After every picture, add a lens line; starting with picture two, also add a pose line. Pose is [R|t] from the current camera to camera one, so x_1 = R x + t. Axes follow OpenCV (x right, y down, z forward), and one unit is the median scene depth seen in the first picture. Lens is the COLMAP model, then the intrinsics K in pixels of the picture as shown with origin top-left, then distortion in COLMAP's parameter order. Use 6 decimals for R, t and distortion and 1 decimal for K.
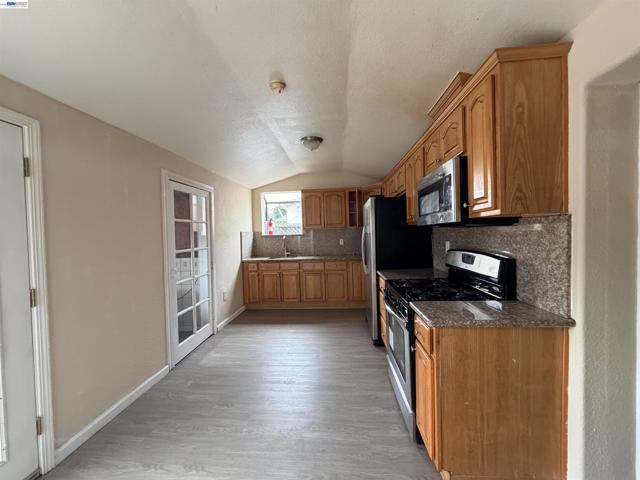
lens RADIAL K [[257.0, 0, 318.8], [0, 257.0, 238.4], [0, 0, 1]] dist [-0.005834, 0.001064]
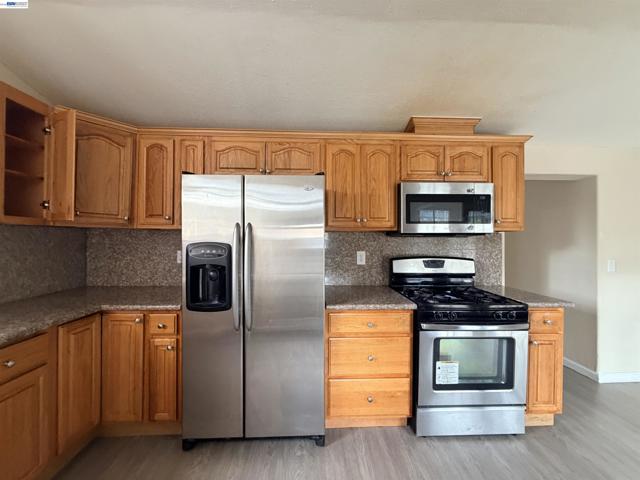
lens RADIAL K [[257.0, 0, 320.6], [0, 257.0, 238.7], [0, 0, 1]] dist [-0.005834, 0.001064]
pose [[-0.124833, 0.029309, 0.991745, -0.229157], [0.018853, 0.999453, -0.027164, -0.005957], [-0.991999, 0.015306, -0.125318, 0.726492]]
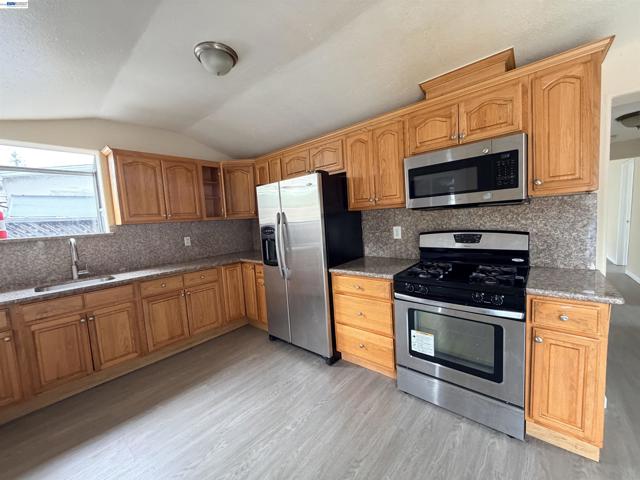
lens RADIAL K [[257.0, 0, 321.0], [0, 257.0, 240.4], [0, 0, 1]] dist [-0.005834, 0.001064]
pose [[0.594937, -0.076011, 0.800170, -0.267797], [0.061659, 0.996901, 0.048855, -0.000232], [-0.801404, 0.020272, 0.597780, 0.373196]]
